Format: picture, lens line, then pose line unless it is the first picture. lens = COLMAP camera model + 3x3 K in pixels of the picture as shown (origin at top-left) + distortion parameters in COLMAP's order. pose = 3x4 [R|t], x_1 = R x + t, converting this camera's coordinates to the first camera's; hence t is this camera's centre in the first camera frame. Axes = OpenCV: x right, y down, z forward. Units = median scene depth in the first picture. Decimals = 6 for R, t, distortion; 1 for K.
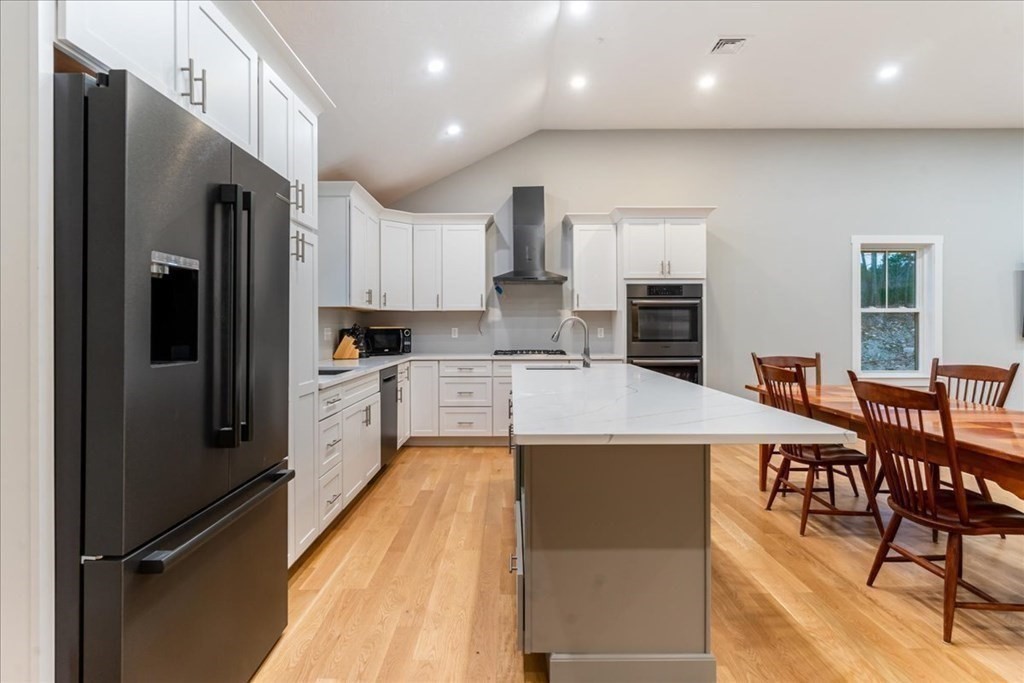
lens RADIAL K [[520.1, 0, 512.0], [0, 520.1, 324.5], [0, 0, 1]] dist [-0.001151, 0.000597]
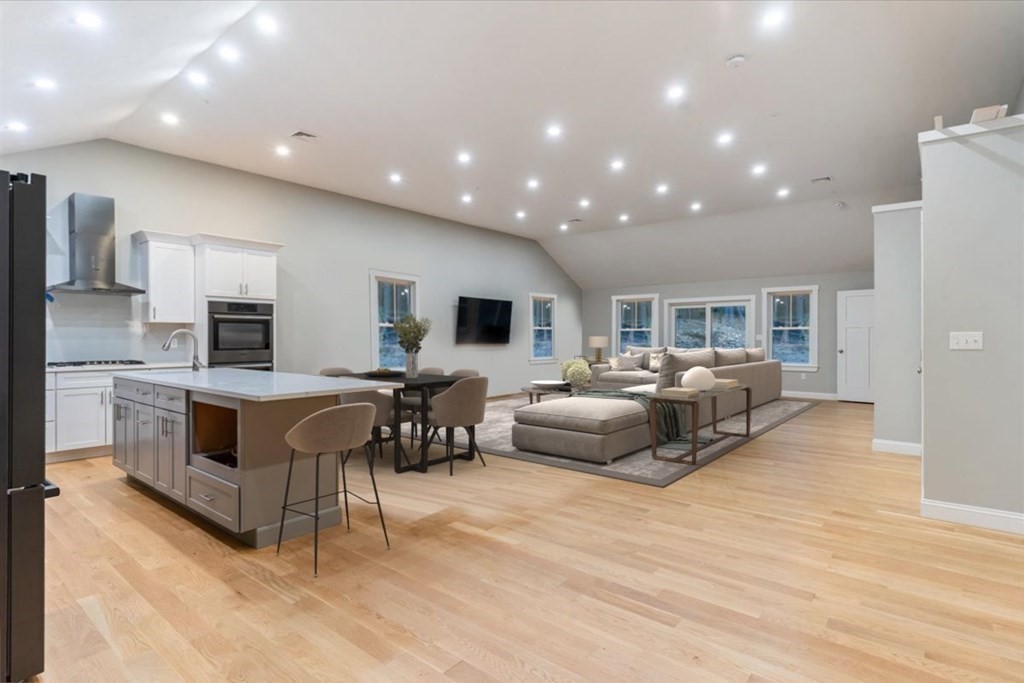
lens RADIAL K [[520.1, 0, 514.5], [0, 520.1, 340.4], [0, 0, 1]] dist [-0.001151, 0.000597]
pose [[0.629019, -0.002323, 0.777386, -0.249014], [-0.005819, 0.999953, 0.007697, -0.002487], [-0.777368, -0.009365, 0.628976, -0.254395]]
